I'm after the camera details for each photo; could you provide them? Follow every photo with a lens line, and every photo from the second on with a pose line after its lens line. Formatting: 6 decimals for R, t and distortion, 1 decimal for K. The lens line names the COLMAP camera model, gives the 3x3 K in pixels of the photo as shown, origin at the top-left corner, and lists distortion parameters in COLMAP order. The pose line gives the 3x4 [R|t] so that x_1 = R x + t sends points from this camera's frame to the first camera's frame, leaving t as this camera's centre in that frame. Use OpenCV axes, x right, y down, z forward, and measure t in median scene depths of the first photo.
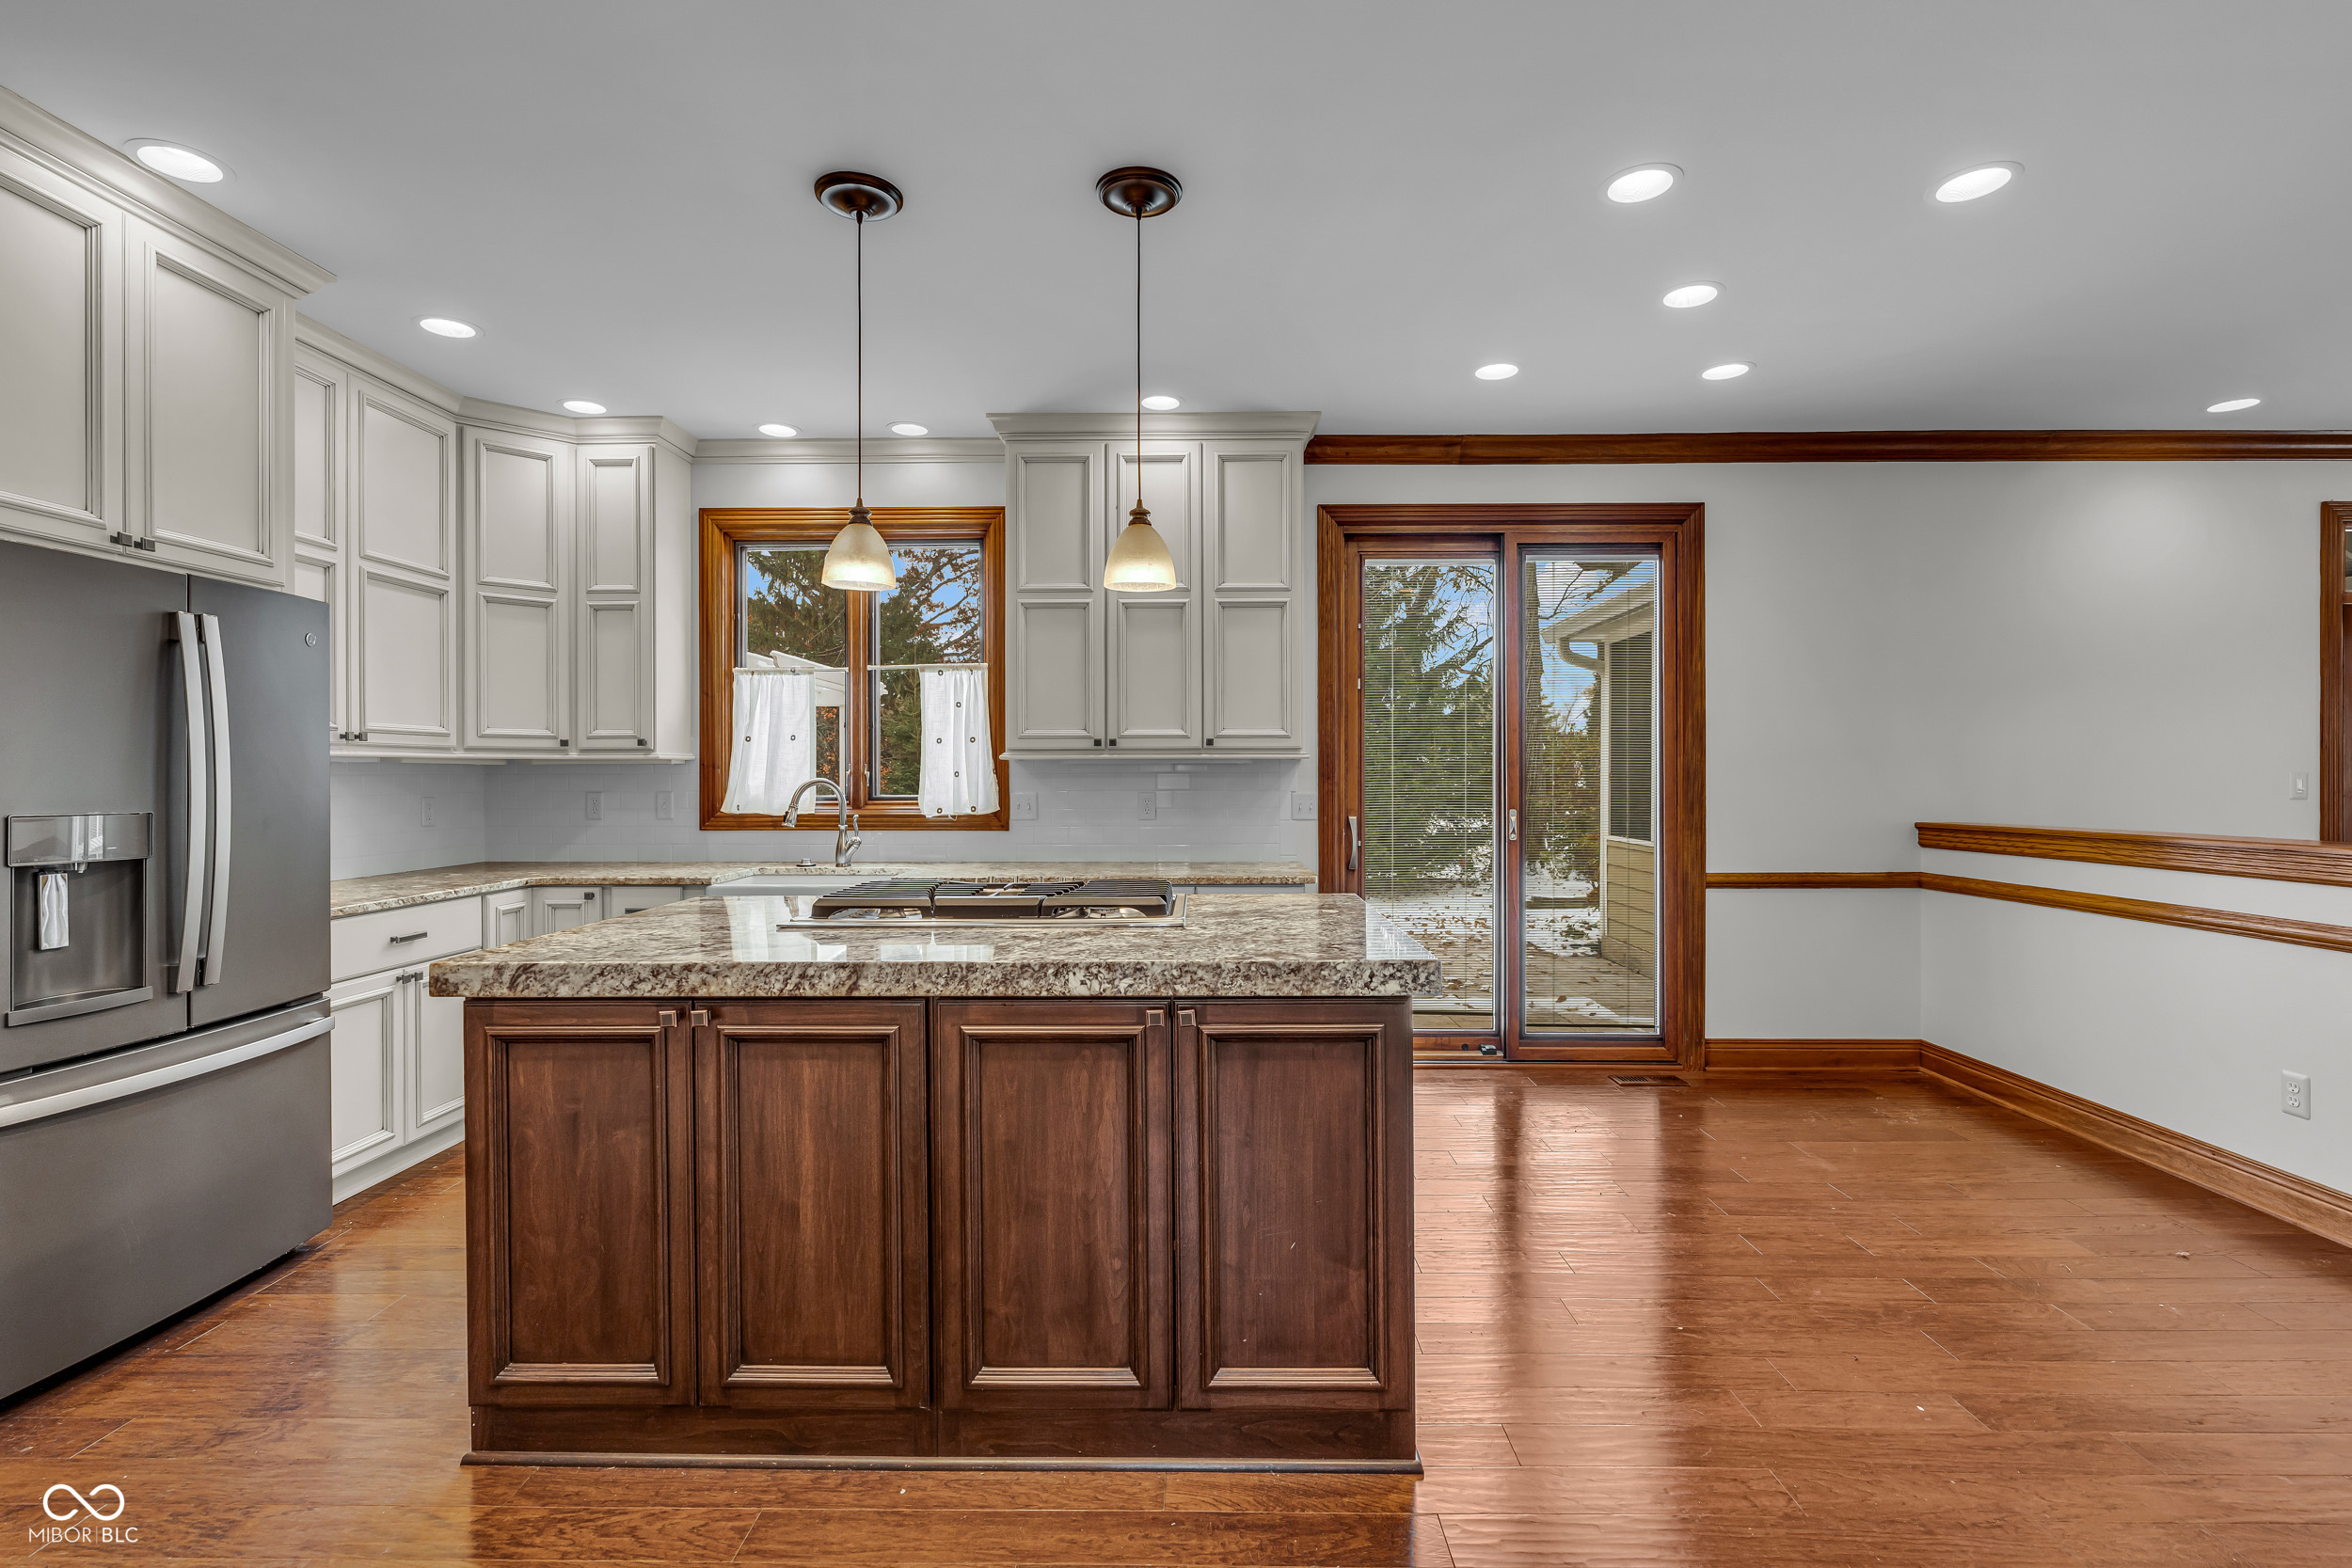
lens RADIAL K [[1061.4, 0, 1182.8], [0, 1061.4, 775.4], [0, 0, 1]] dist [-0.010517, 0.004833]
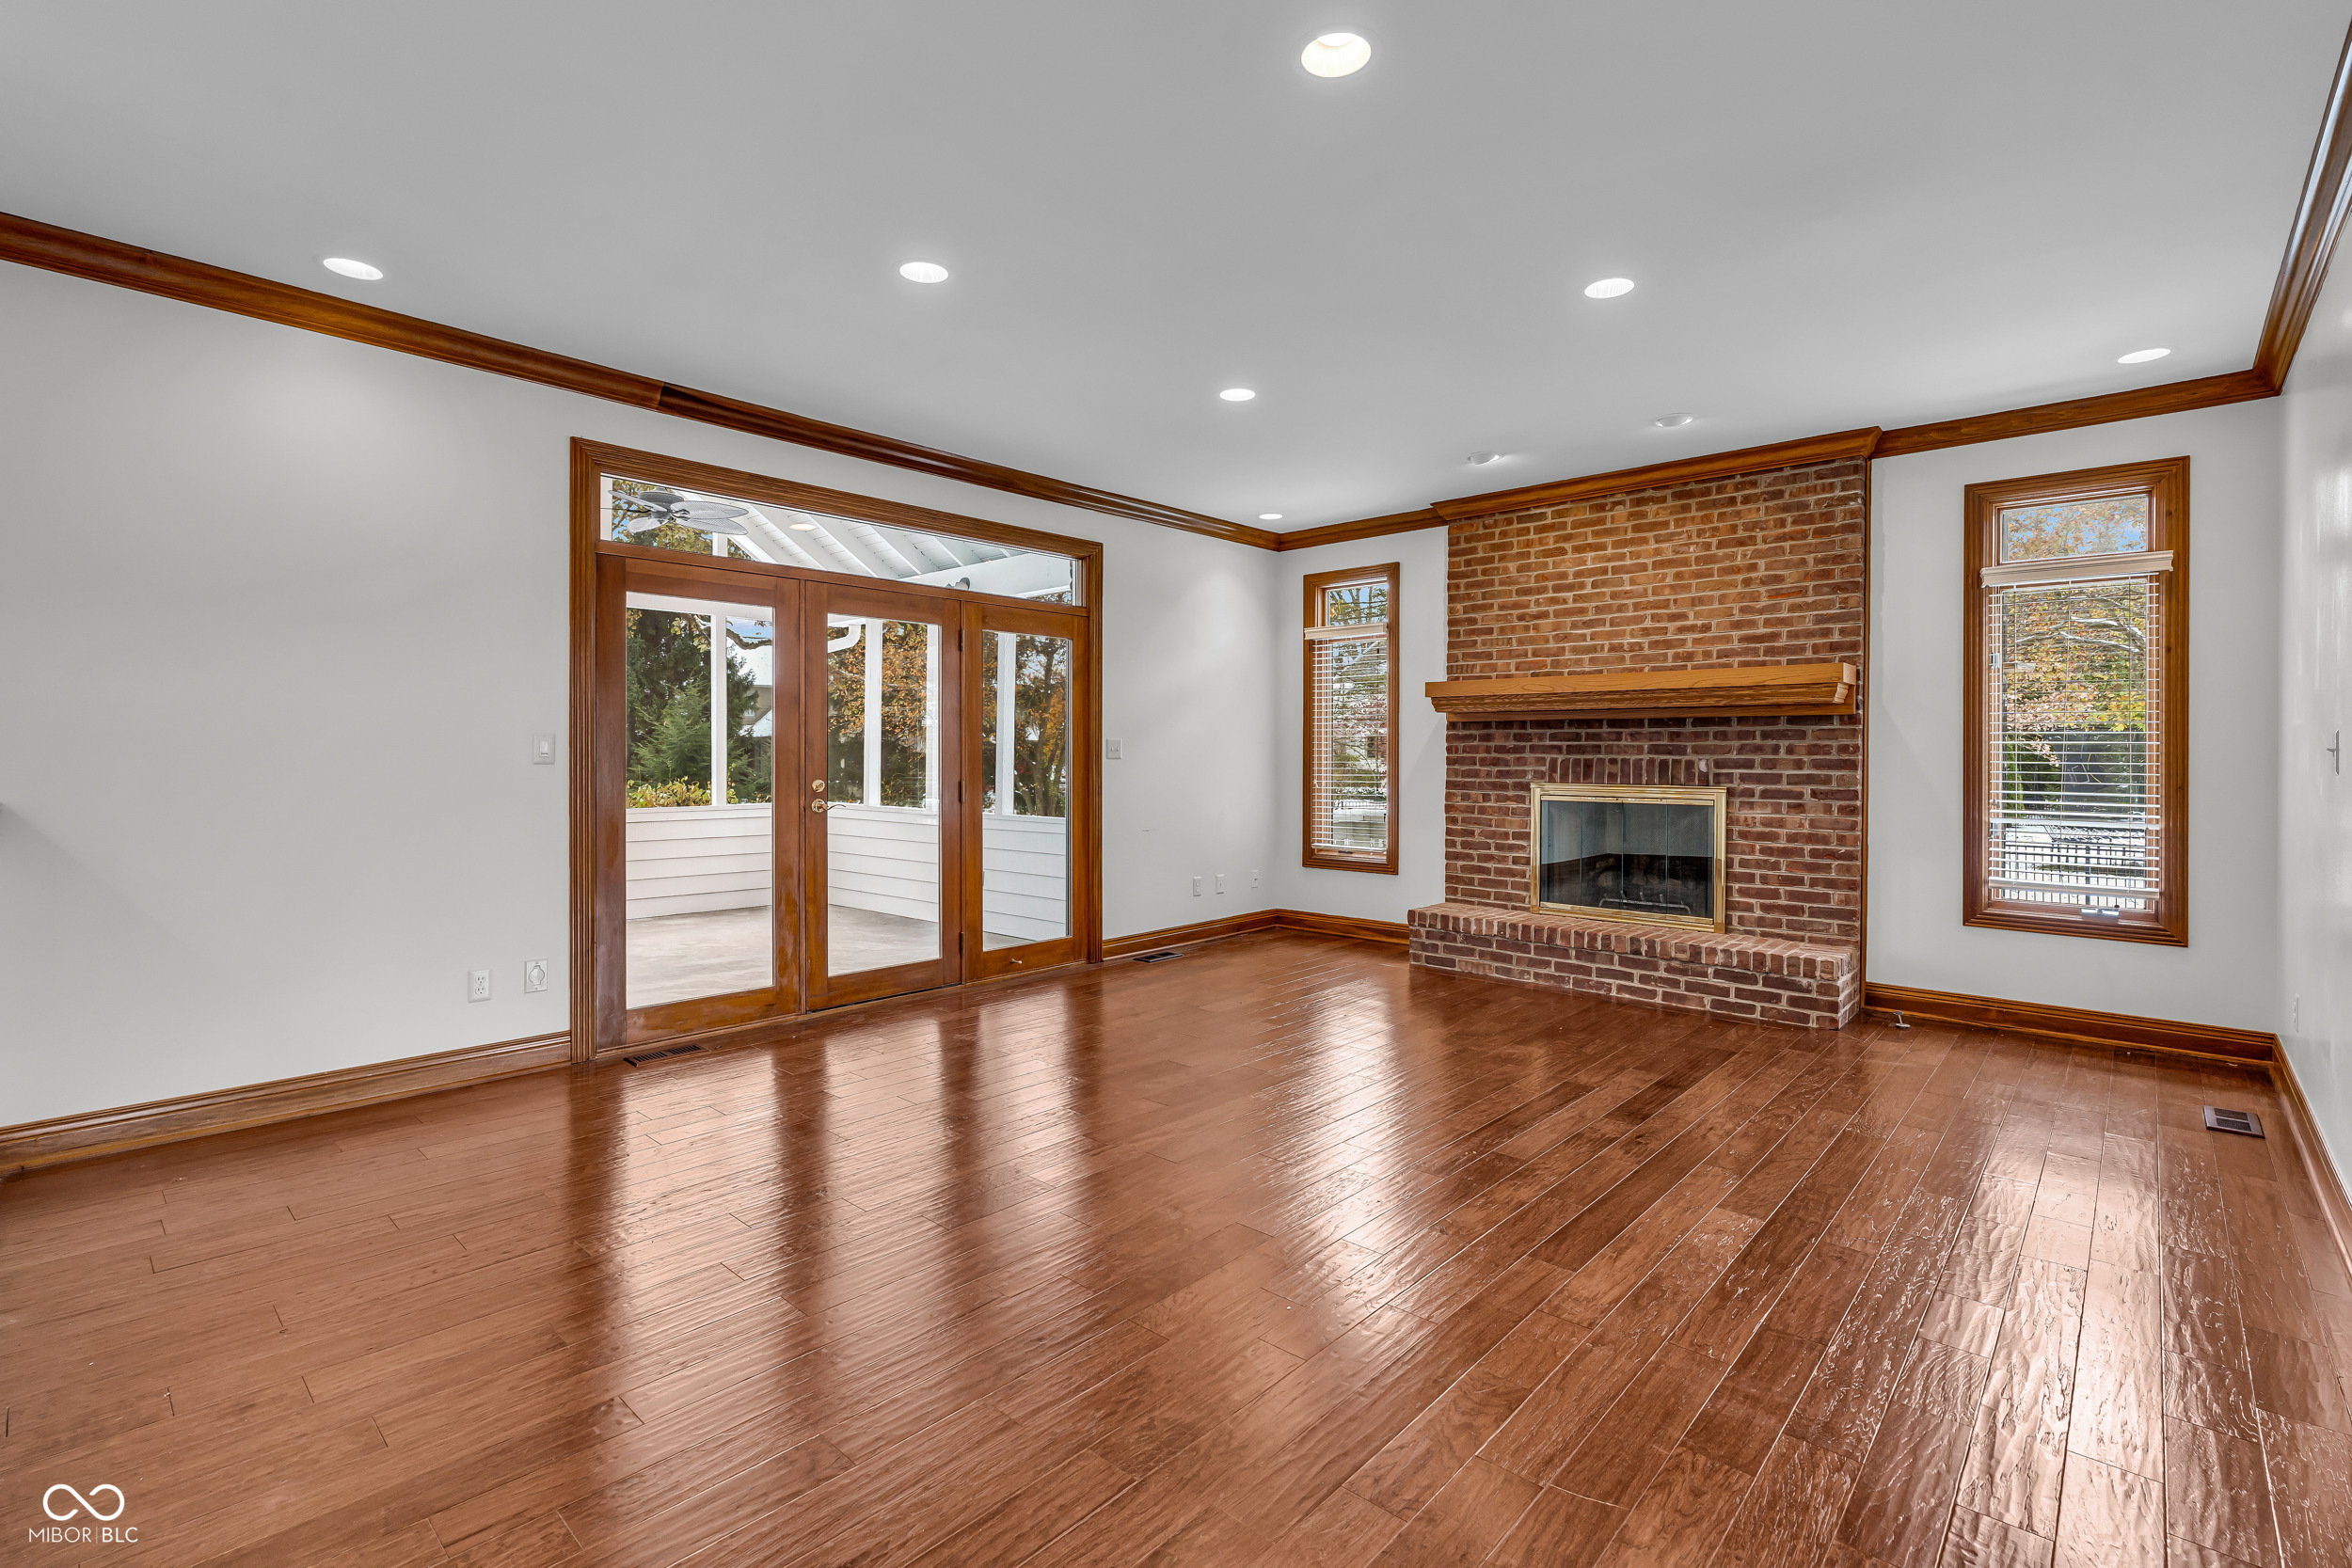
lens RADIAL K [[1061.4, 0, 1170.0], [0, 1061.4, 763.5], [0, 0, 1]] dist [-0.010517, 0.004833]
pose [[0.665262, -0.003551, 0.746601, 0.769264], [-0.002012, 0.999977, 0.006549, 0.015478], [-0.746607, -0.005859, 0.665240, 0.010331]]
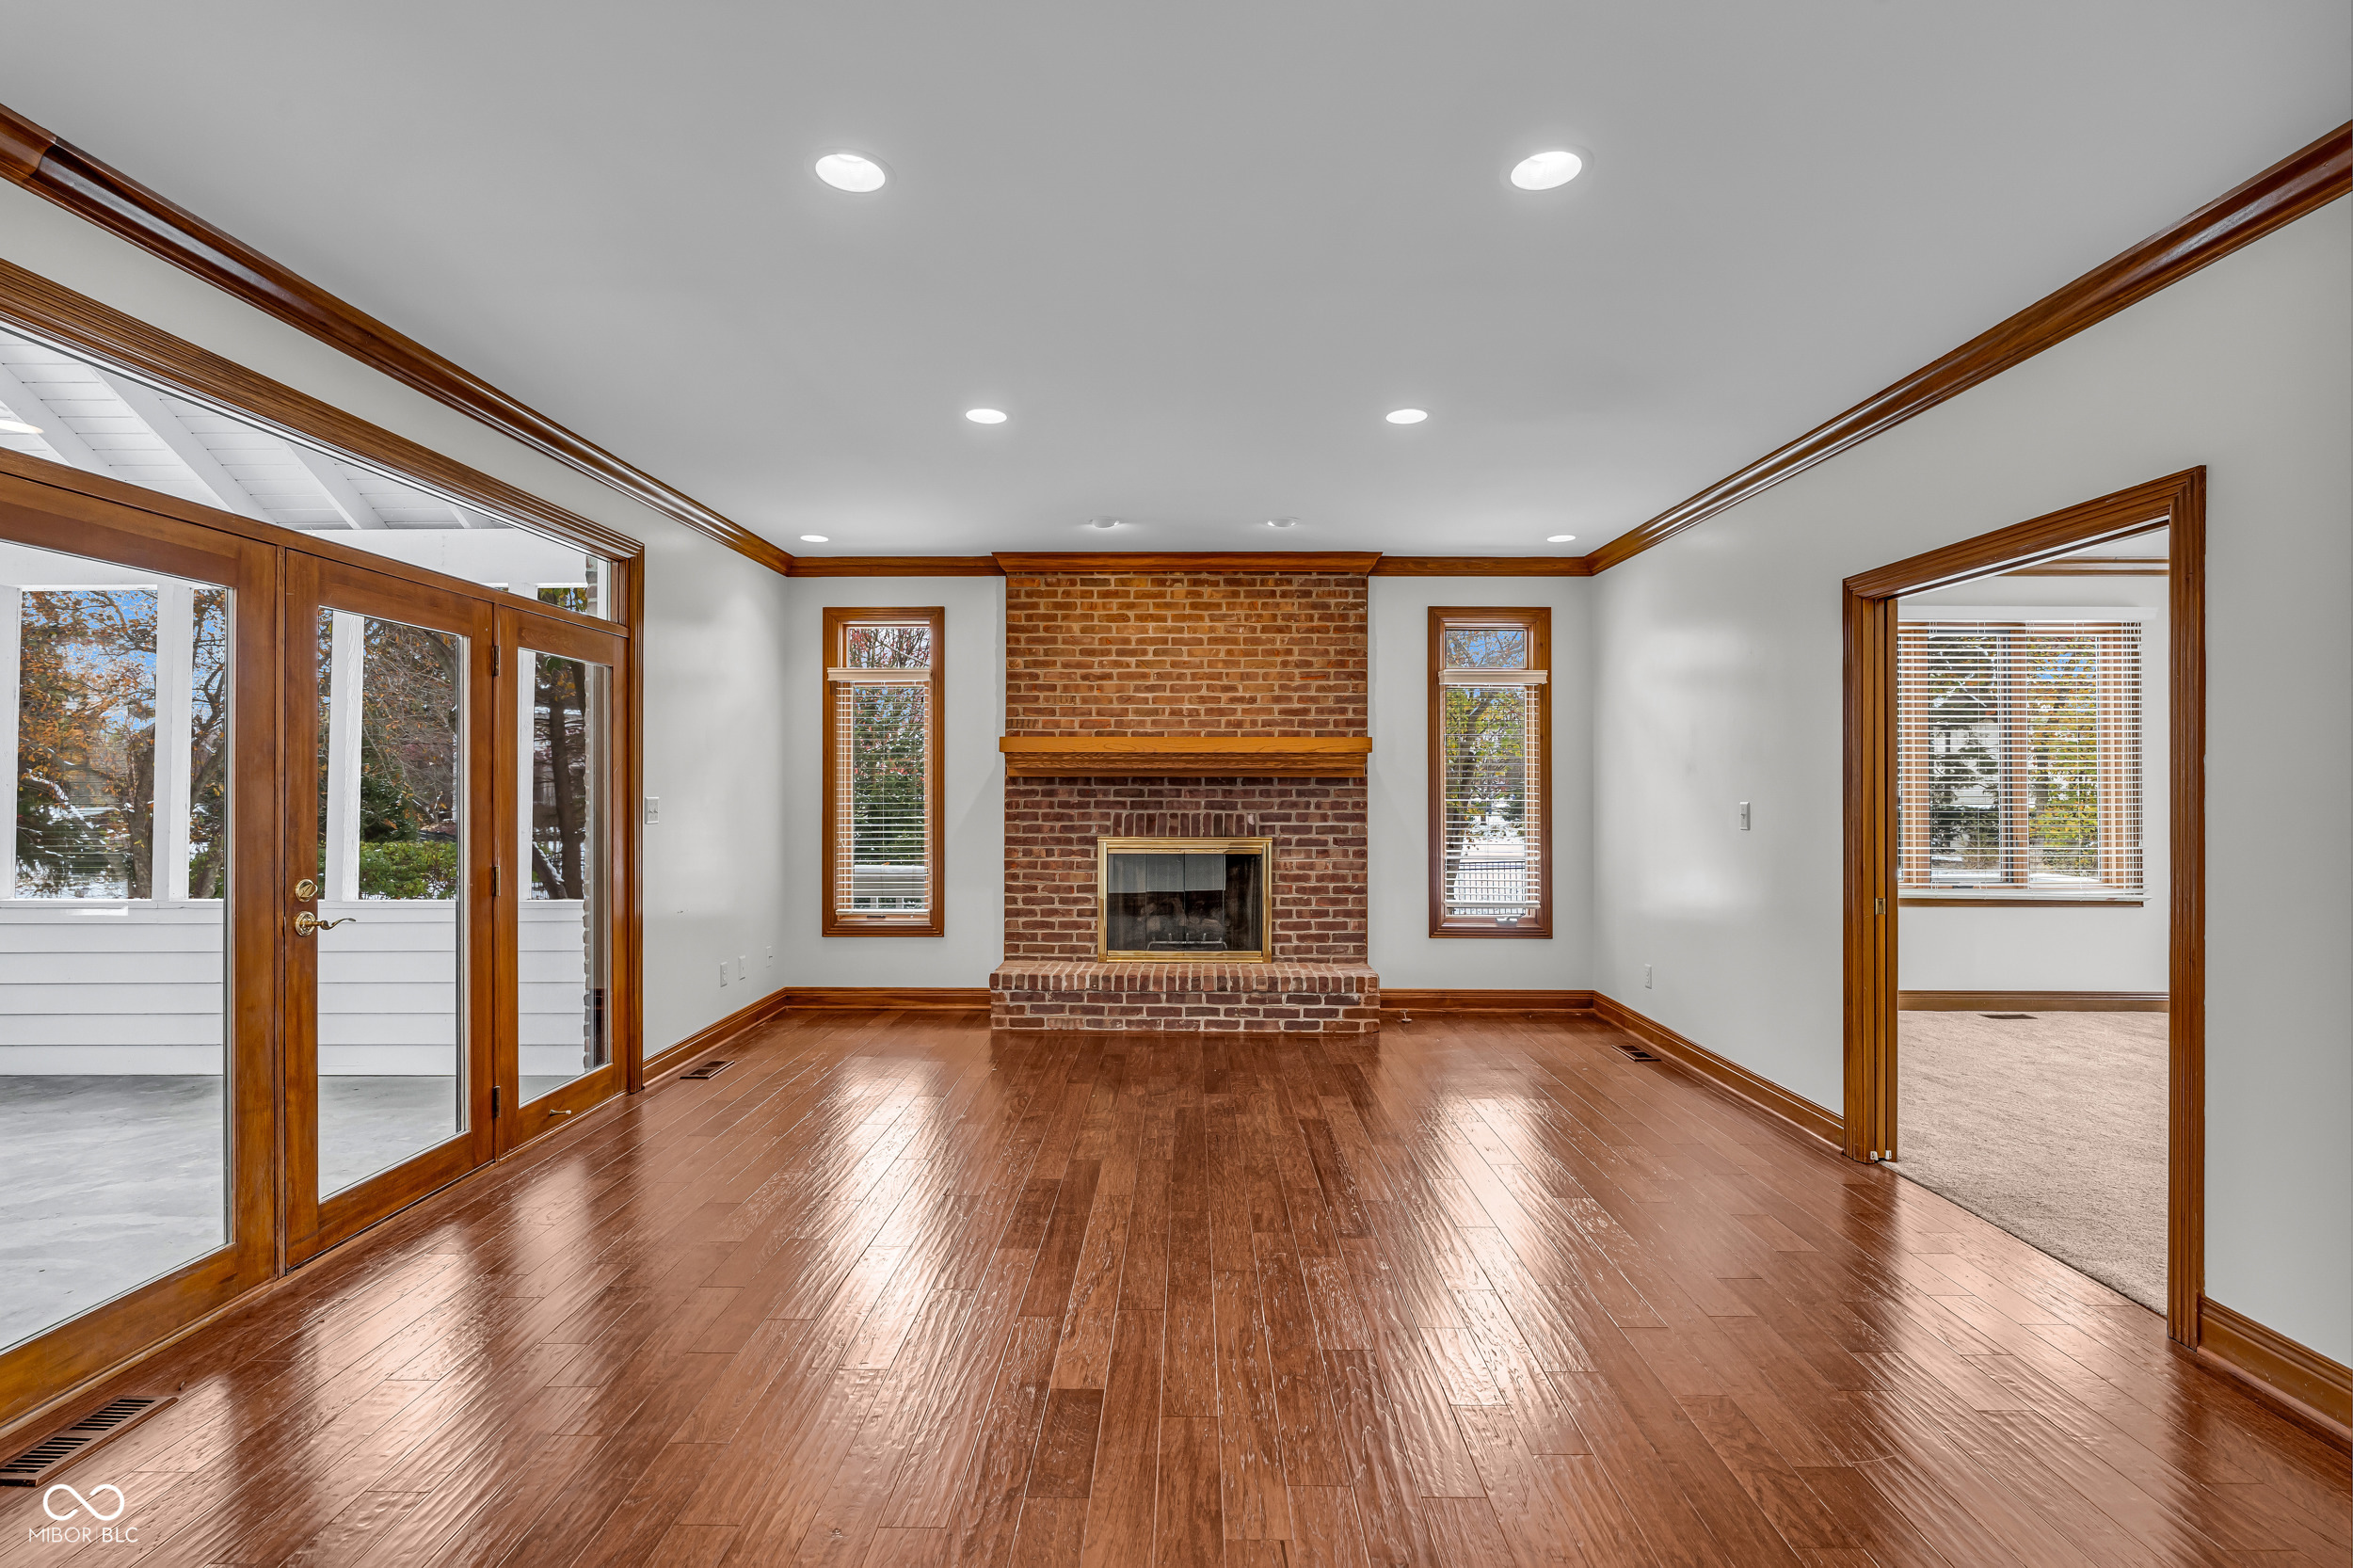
lens RADIAL K [[1061.9, 0, 1178.5], [0, 1061.9, 782.0], [0, 0, 1]] dist [-0.010517, 0.004833]
pose [[-0.008337, 0.005770, 0.999949, 0.676524], [0.001429, 0.999982, -0.005759, -0.017432], [-0.999964, 0.001381, -0.008345, 0.484004]]
